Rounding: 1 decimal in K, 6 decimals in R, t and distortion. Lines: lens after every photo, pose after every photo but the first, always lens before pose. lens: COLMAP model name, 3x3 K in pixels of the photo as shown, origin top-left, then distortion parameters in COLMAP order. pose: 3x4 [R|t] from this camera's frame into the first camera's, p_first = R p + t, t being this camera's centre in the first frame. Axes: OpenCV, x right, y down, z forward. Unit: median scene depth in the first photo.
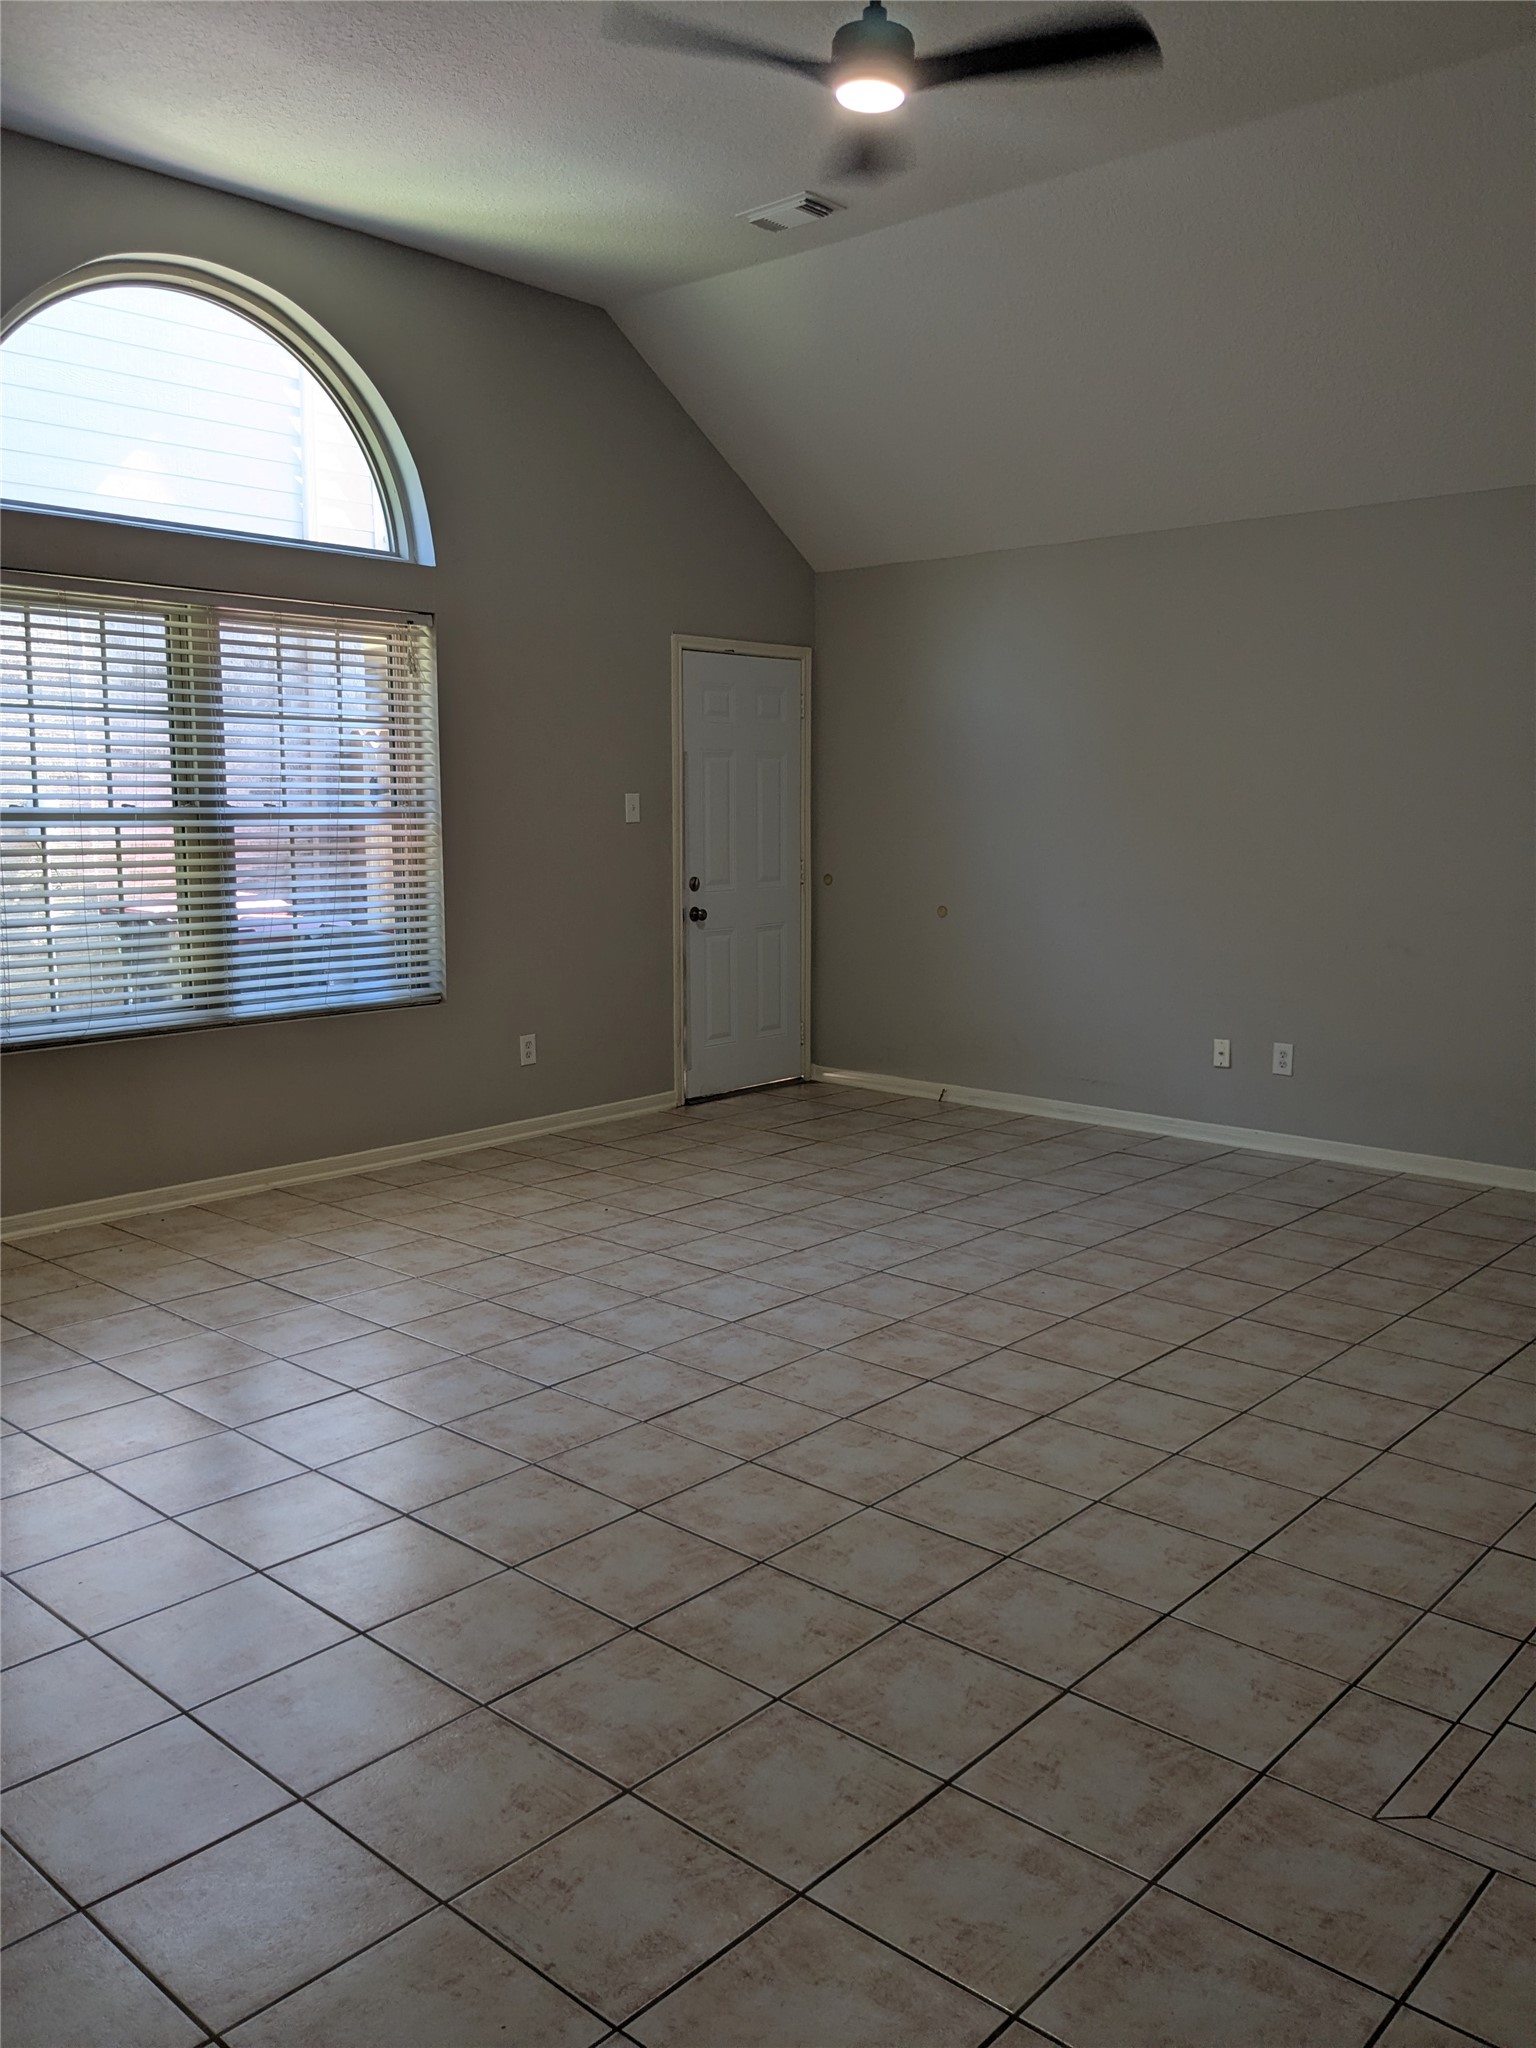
lens RADIAL K [[1628.4, 0, 748.3], [0, 1628.4, 1008.9], [0, 0, 1]] dist [0.030981, -0.063782]
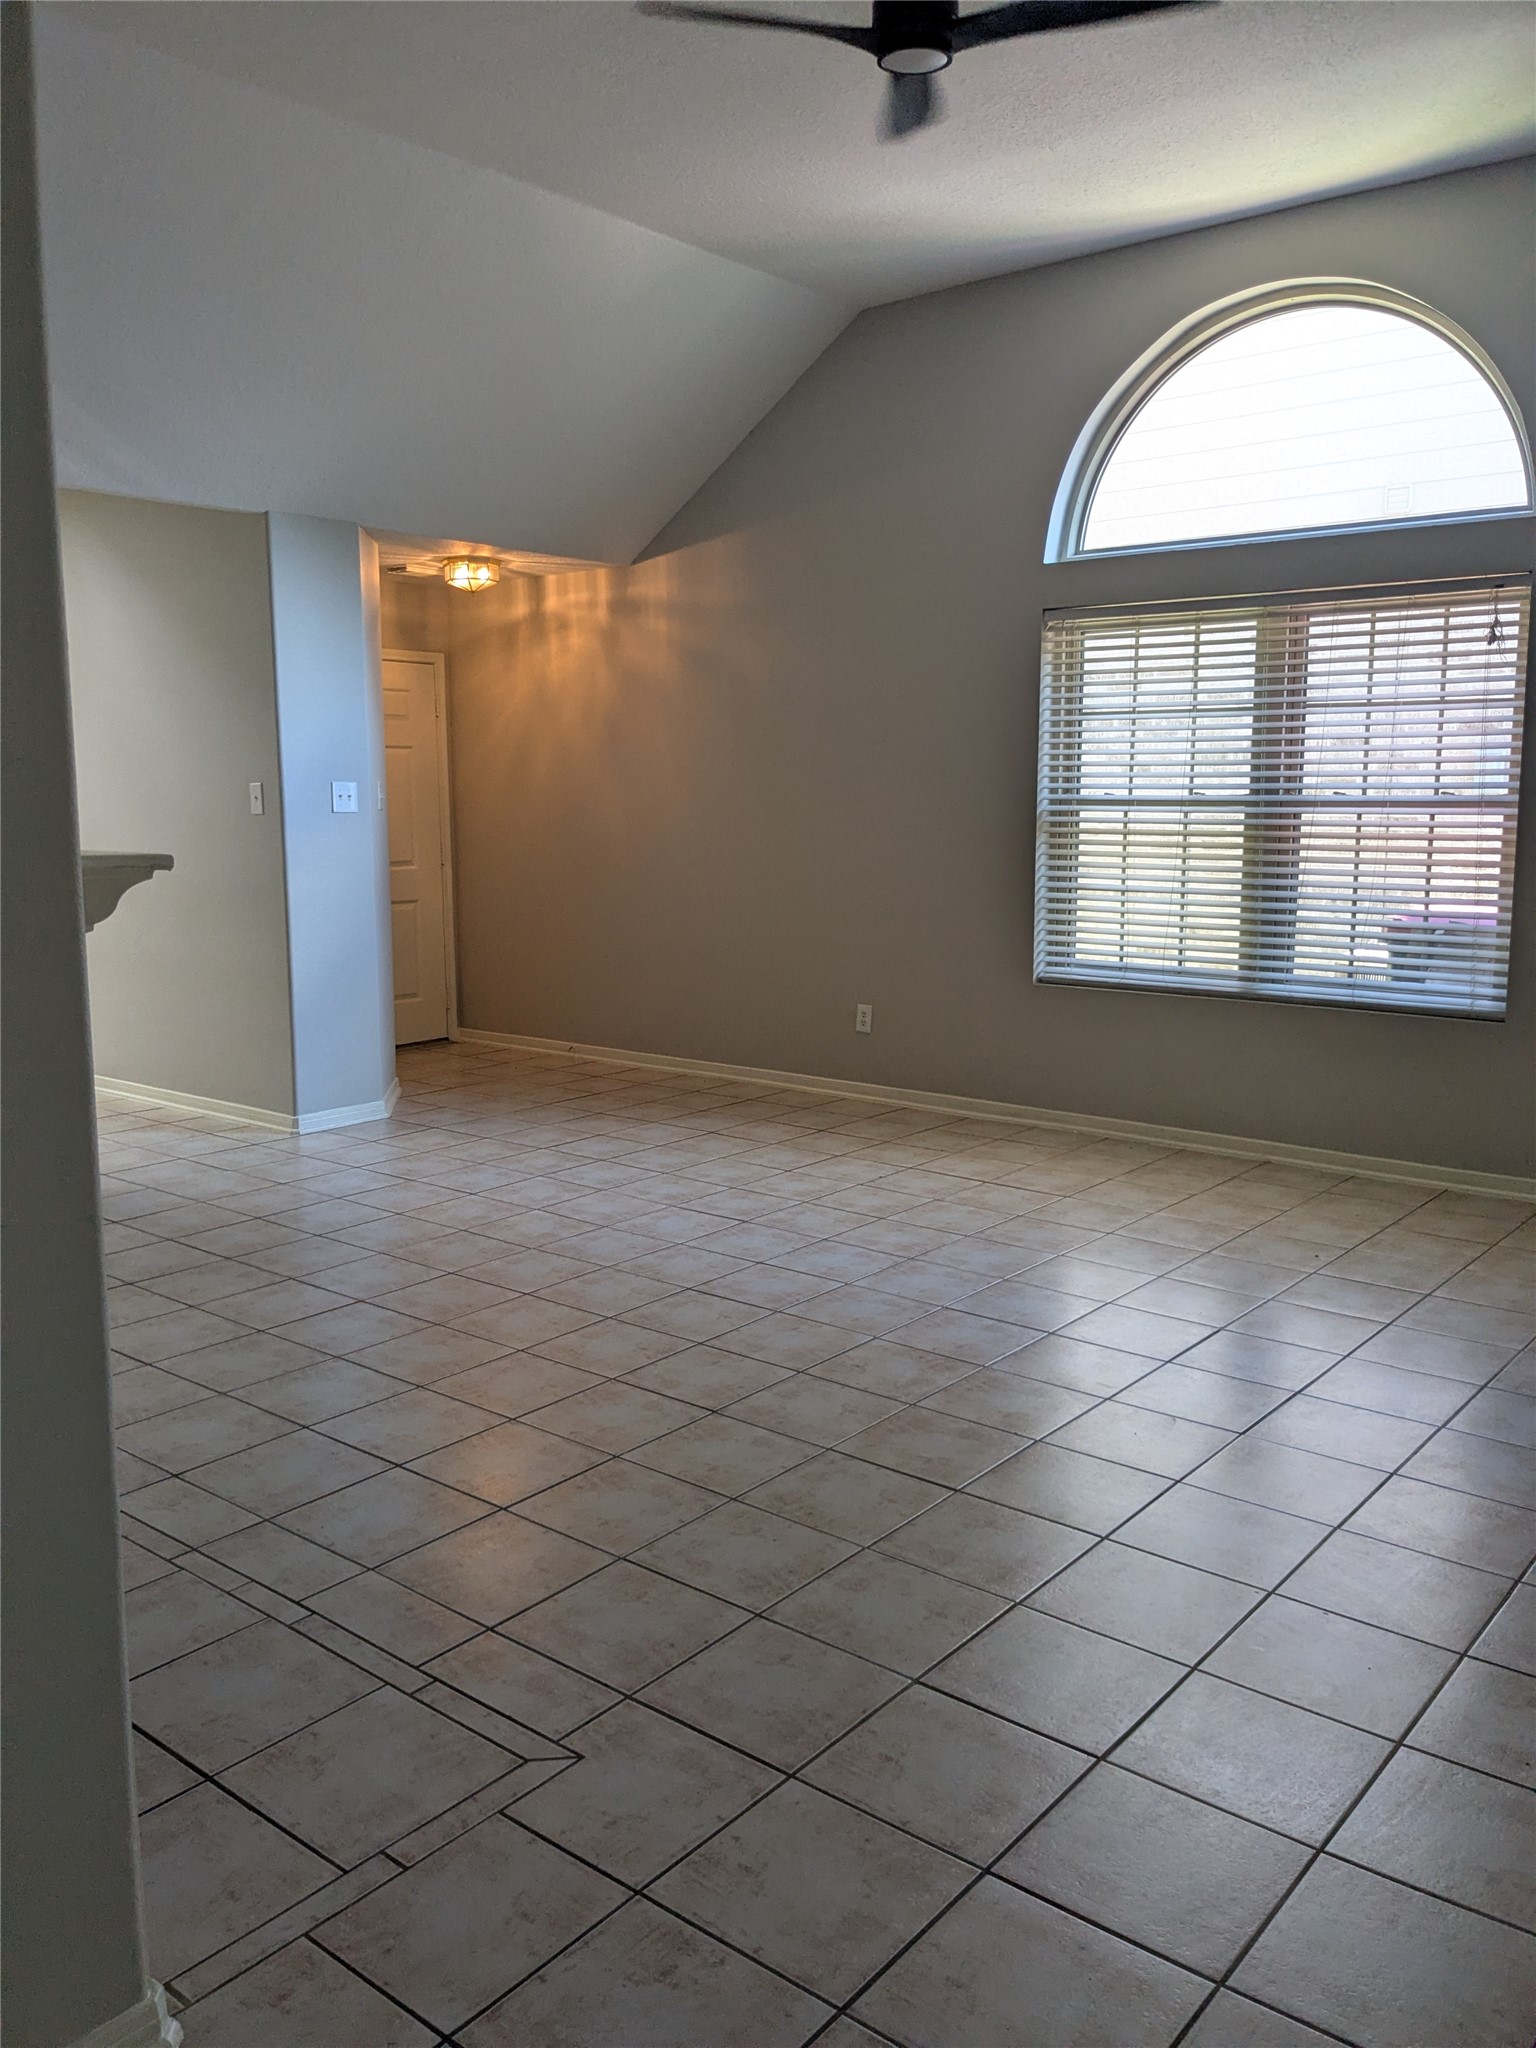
lens RADIAL K [[1628.4, 0, 748.3], [0, 1628.4, 1042.2], [0, 0, 1]] dist [0.030981, -0.063782]
pose [[0.051835, 0.152591, -0.986929, 0.748572], [-0.127148, 0.981223, 0.145031, -0.077765], [0.990528, 0.117969, 0.070263, 0.615578]]
